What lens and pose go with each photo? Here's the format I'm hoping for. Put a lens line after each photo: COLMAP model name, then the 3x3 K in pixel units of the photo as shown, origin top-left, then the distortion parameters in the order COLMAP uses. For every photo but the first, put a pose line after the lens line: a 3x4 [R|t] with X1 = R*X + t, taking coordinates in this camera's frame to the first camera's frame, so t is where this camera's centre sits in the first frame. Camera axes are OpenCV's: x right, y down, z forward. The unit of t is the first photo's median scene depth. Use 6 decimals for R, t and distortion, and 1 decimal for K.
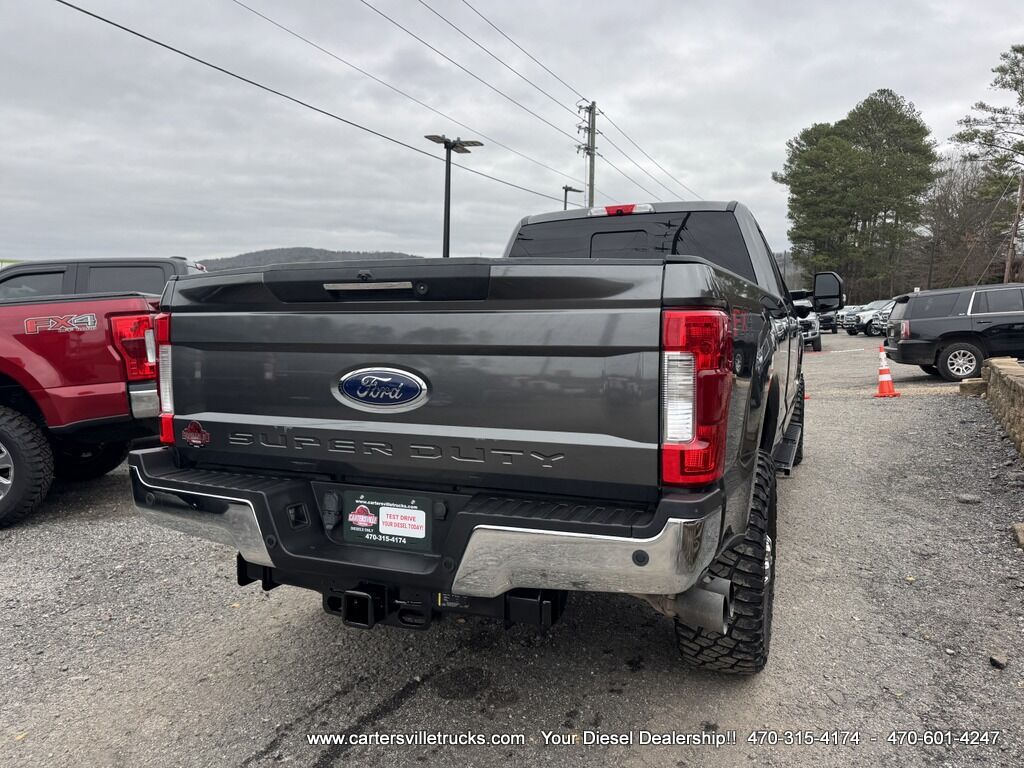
lens RADIAL K [[714.9, 0, 512.0], [0, 714.9, 384.0], [0, 0, 1]] dist [0.083283, -0.097625]
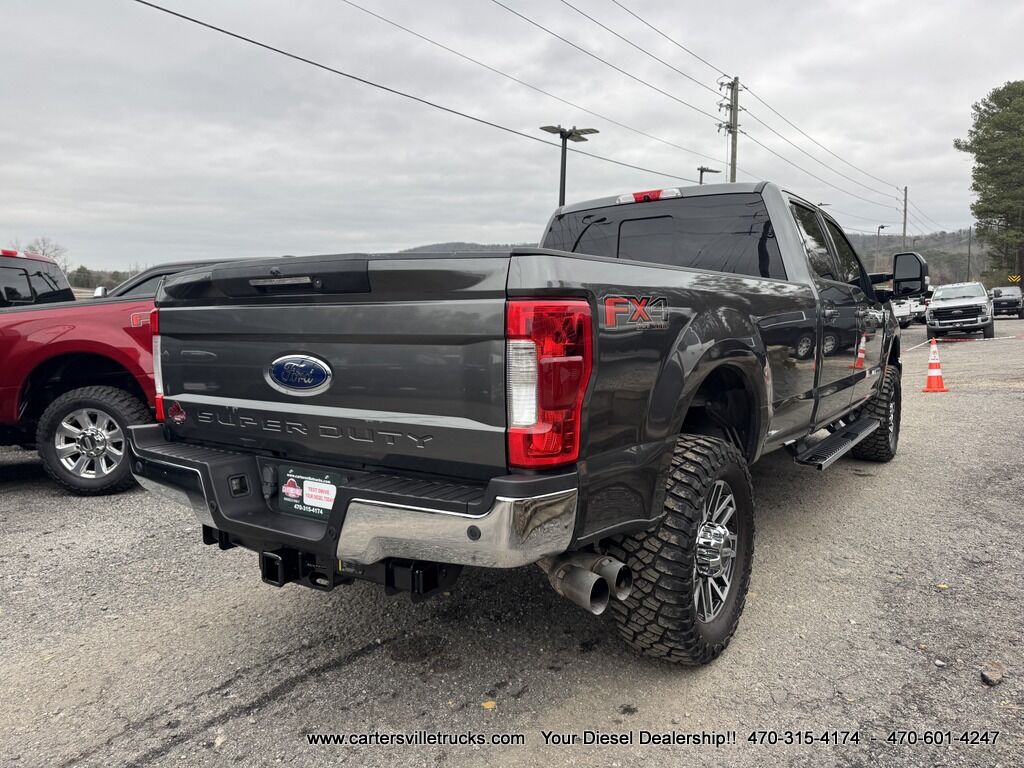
lens RADIAL K [[714.9, 0, 512.0], [0, 714.9, 384.0], [0, 0, 1]] dist [0.083283, -0.097625]
pose [[0.977306, 0.009174, -0.211633, 0.271304], [-0.006018, 0.999861, 0.015552, 0.001917], [0.211746, -0.013925, 0.977225, -0.014630]]
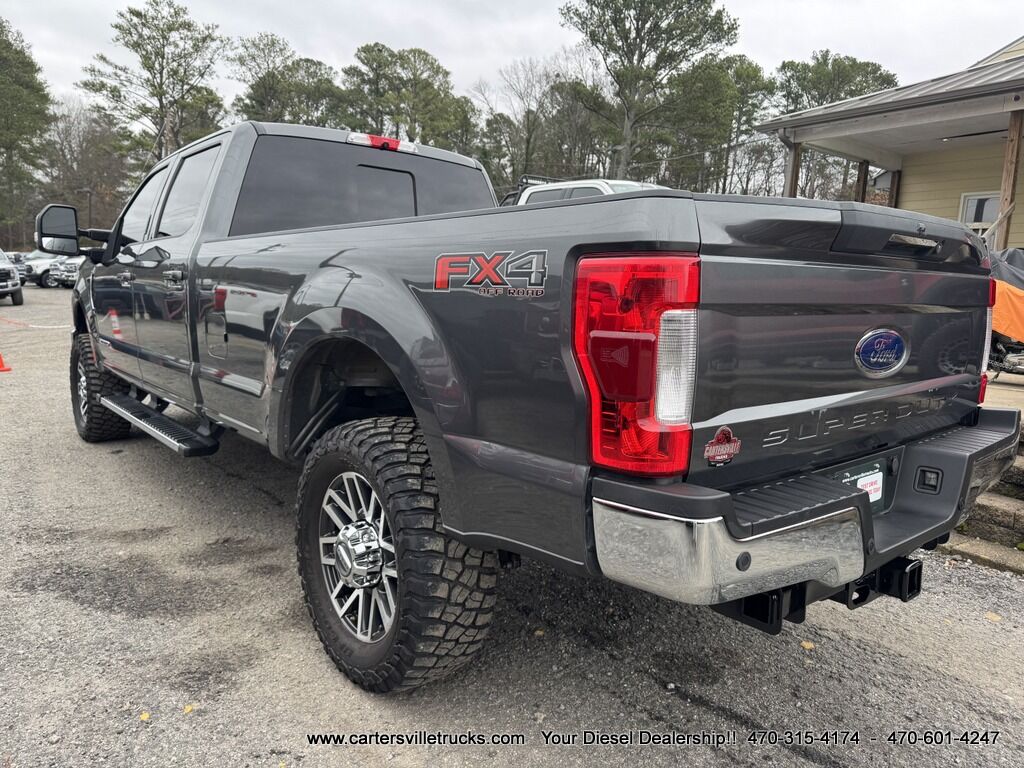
lens RADIAL K [[723.4, 0, 512.8], [0, 723.4, 382.6], [0, 0, 1]] dist [0.077555, -0.100487]
pose [[0.449860, -0.103302, 0.887105, -0.897503], [0.047628, 0.994650, 0.091673, -0.046208], [-0.891828, 0.001011, 0.452373, 0.715090]]
